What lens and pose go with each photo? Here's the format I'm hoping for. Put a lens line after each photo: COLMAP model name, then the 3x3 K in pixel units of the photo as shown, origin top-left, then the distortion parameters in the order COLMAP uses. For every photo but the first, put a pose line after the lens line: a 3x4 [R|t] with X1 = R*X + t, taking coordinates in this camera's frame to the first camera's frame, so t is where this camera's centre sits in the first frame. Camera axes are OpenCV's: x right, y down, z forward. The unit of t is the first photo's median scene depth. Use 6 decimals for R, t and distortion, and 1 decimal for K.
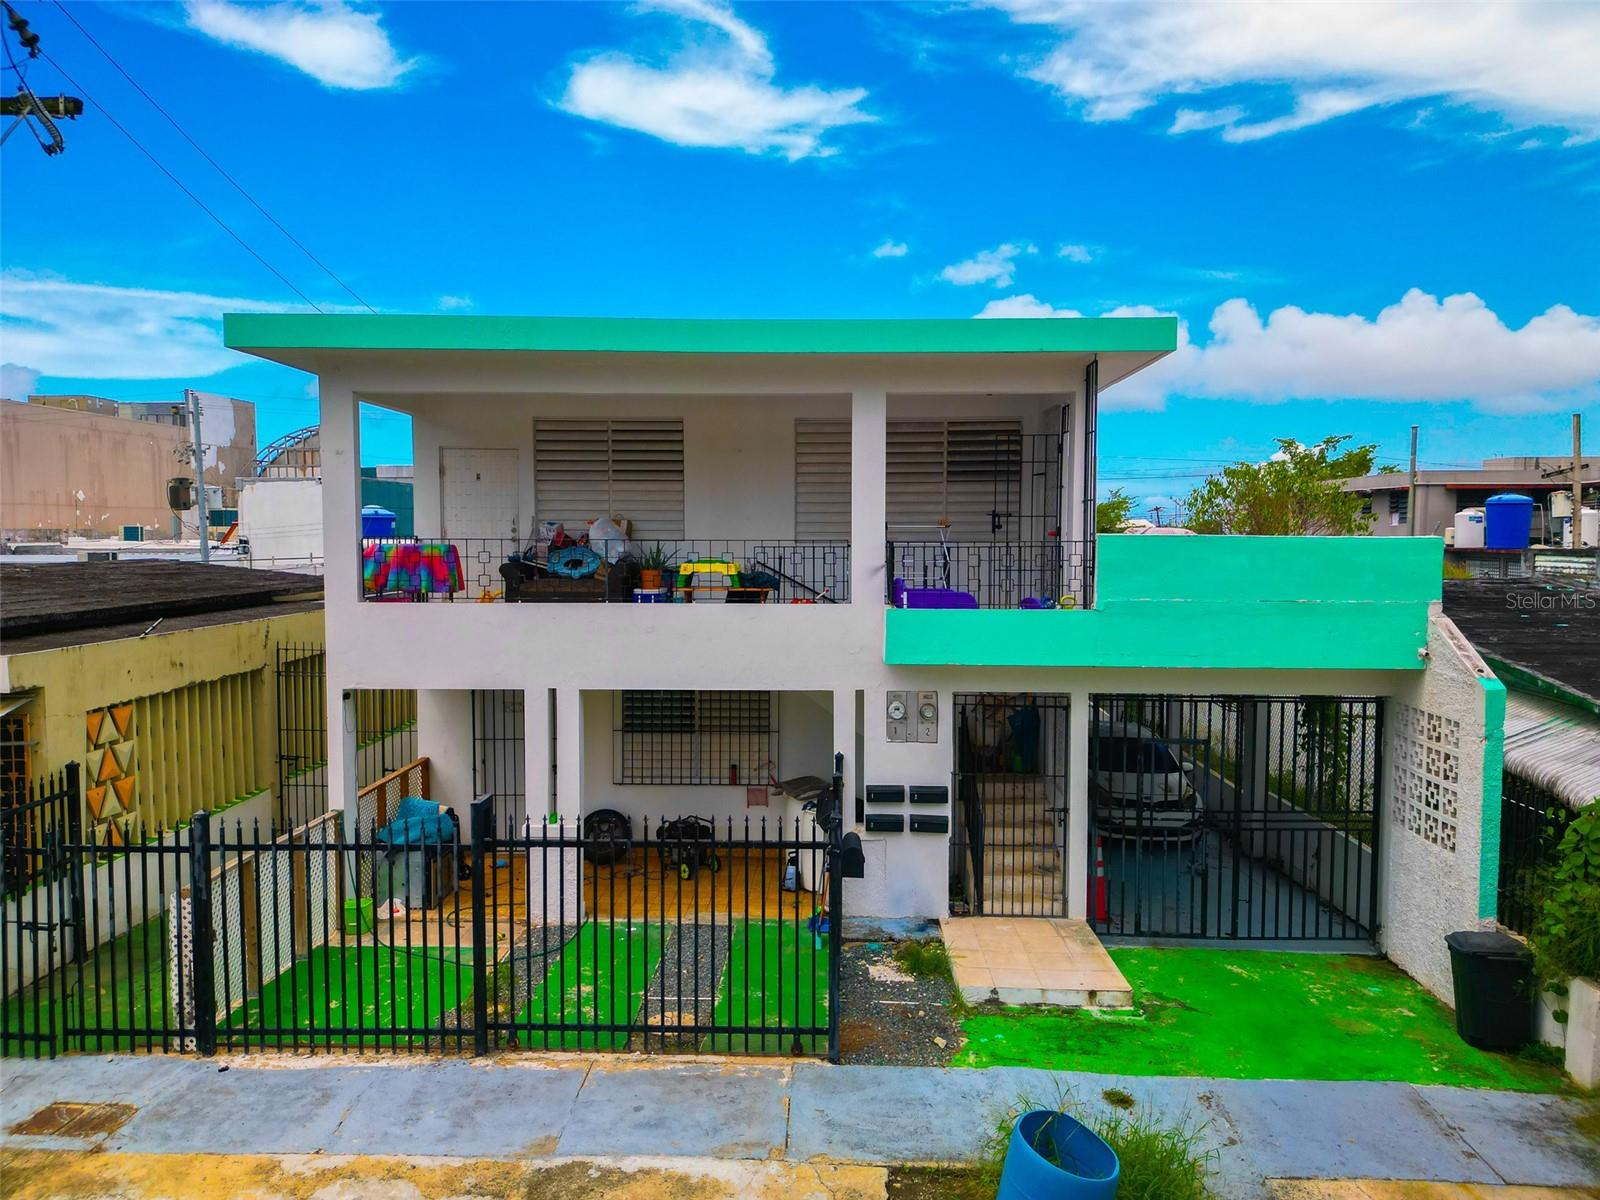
lens RADIAL K [[1125.6, 0, 795.0], [0, 1125.6, 593.2], [0, 0, 1]] dist [0.042613, -0.023732]
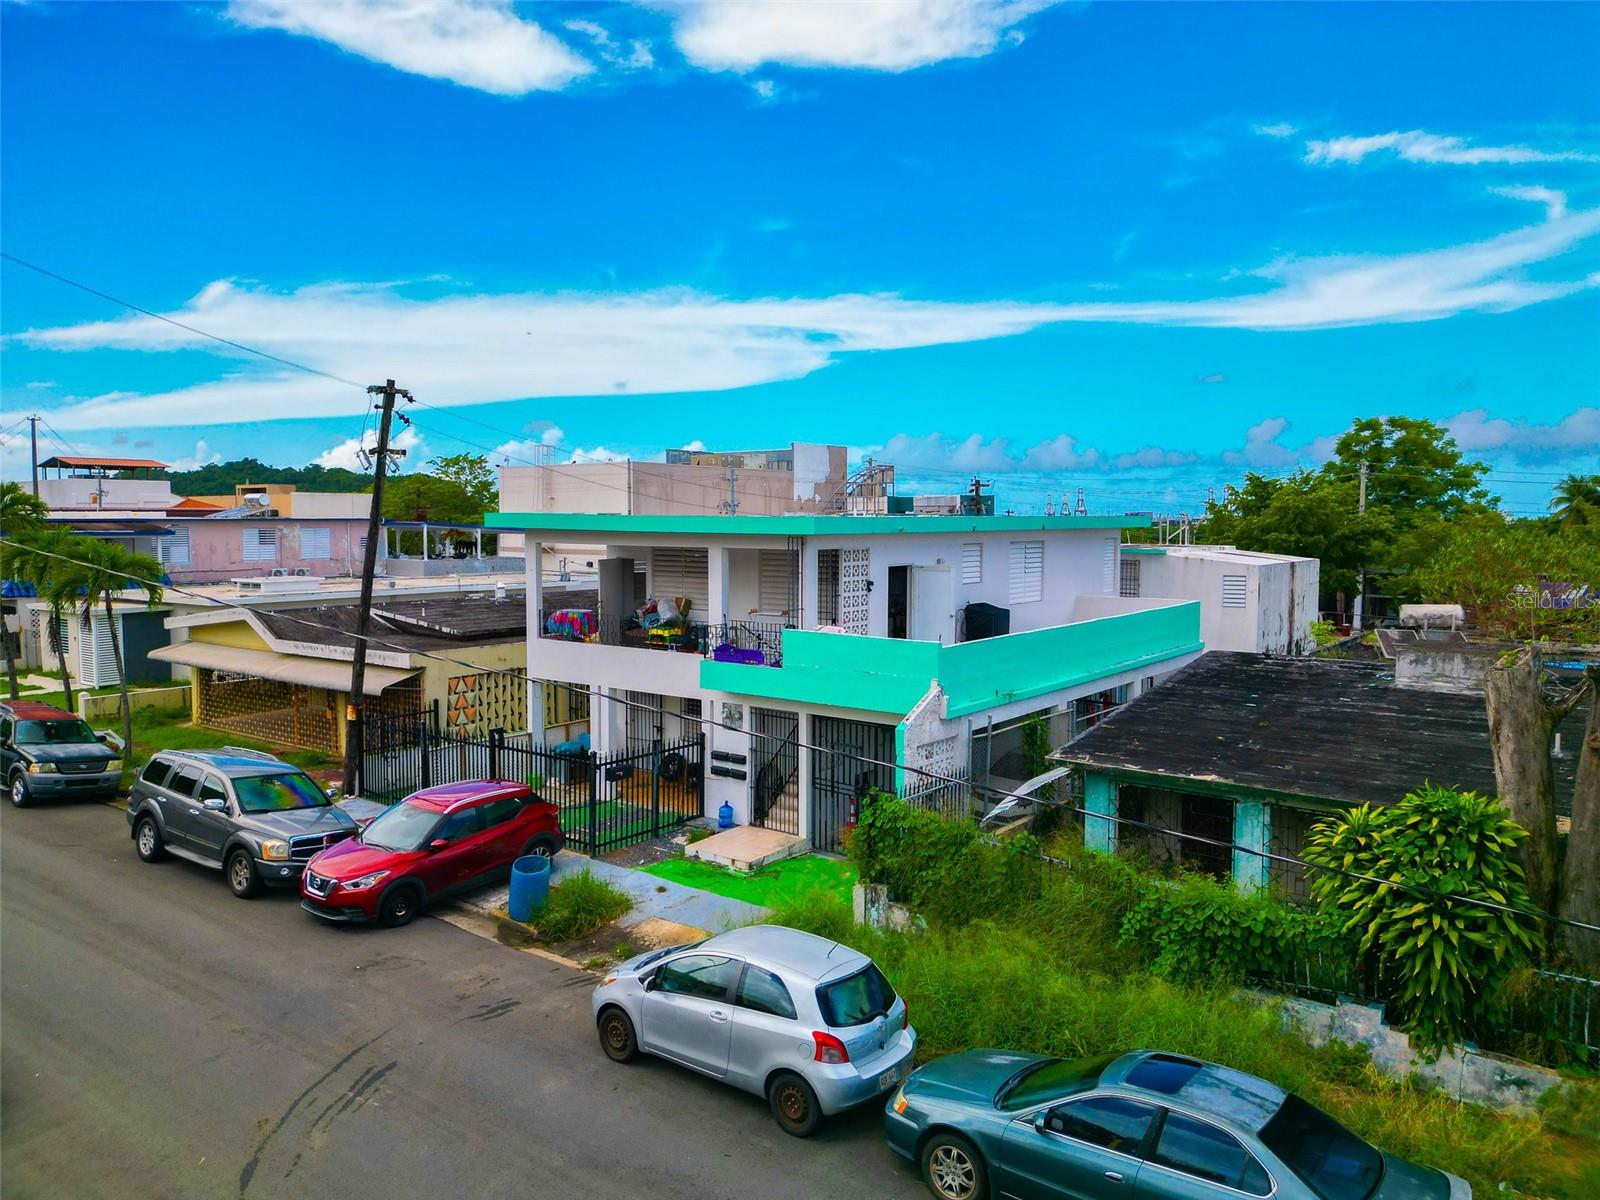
lens RADIAL K [[1115.1, 0, 800.0], [0, 1115.1, 600.0], [0, 0, 1]] dist [0.051517, -0.004360]
pose [[0.819793, 0.044752, -0.570909, 1.266932], [-0.035162, 0.998994, 0.027817, -0.144704], [0.571580, -0.002729, 0.820542, -0.480918]]
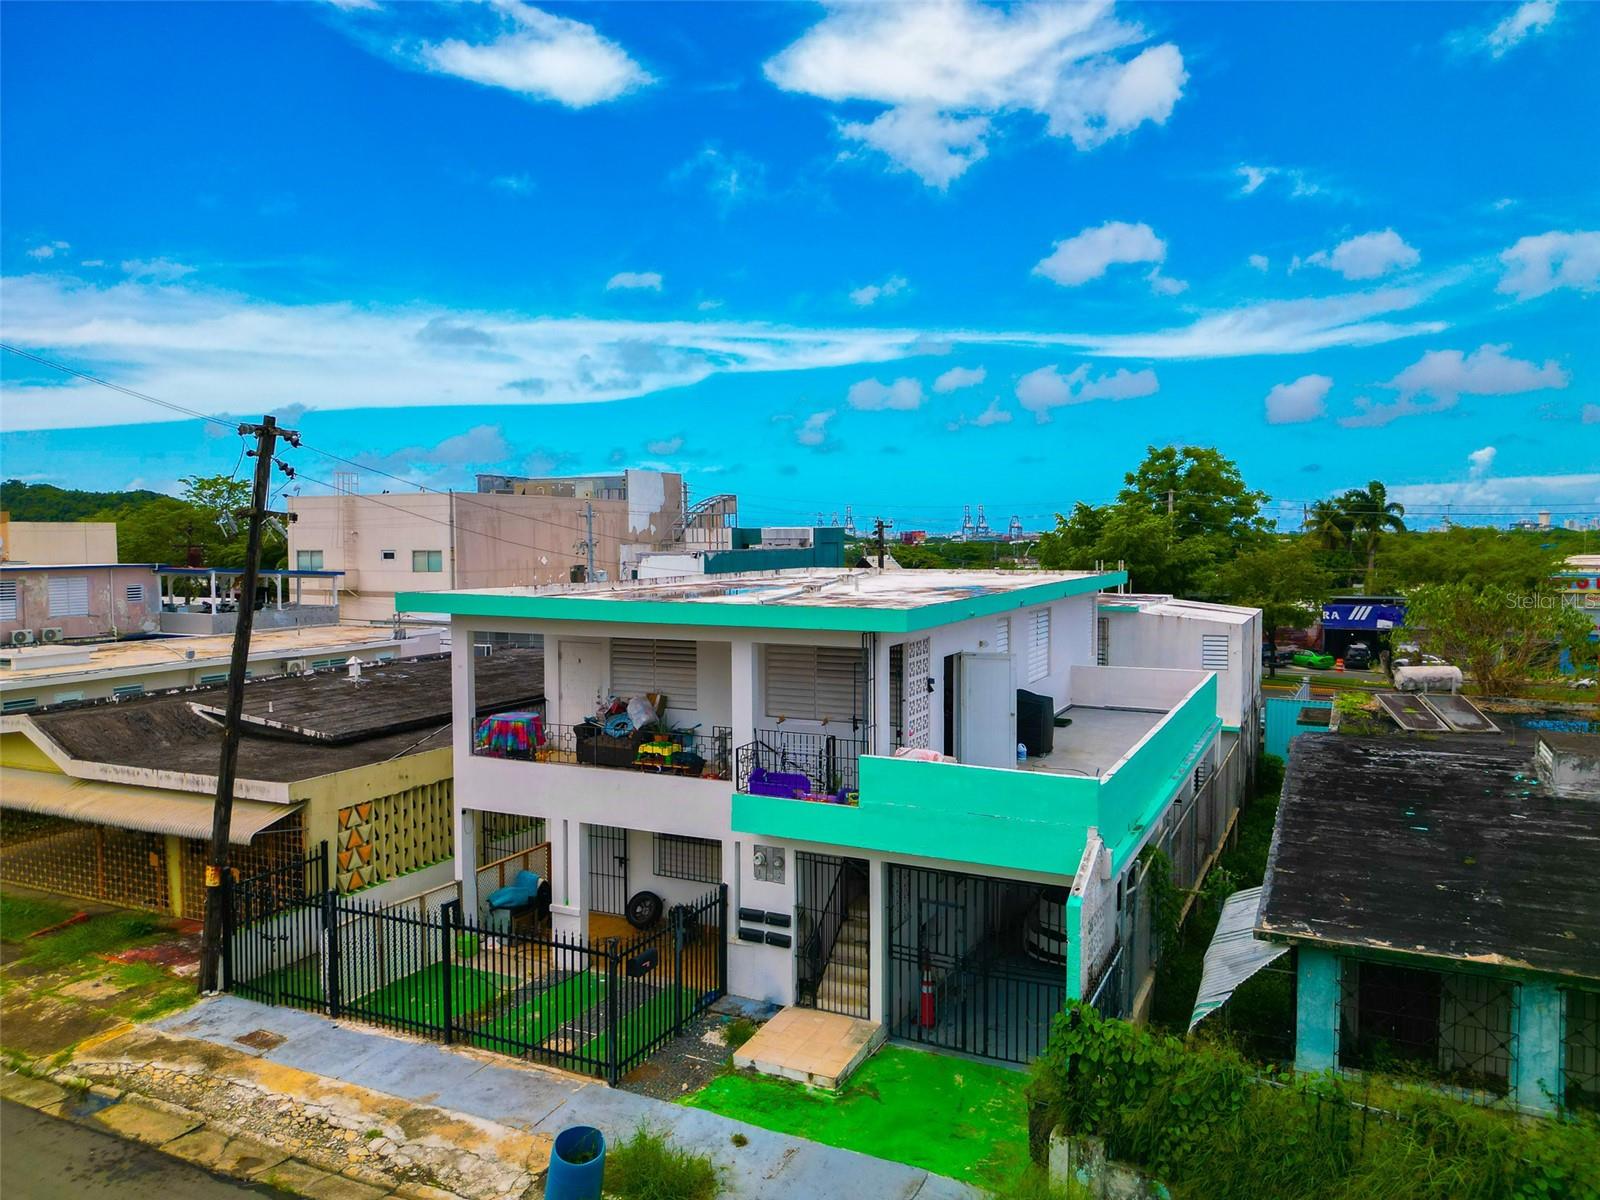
lens RADIAL K [[1125.6, 0, 795.0], [0, 1125.6, 593.2], [0, 0, 1]] dist [0.042613, -0.023732]
pose [[0.915379, 0.018597, -0.402164, 0.716418], [-0.020152, 0.999797, 0.000365, -0.242465], [0.402089, 0.007770, 0.915568, -0.326910]]
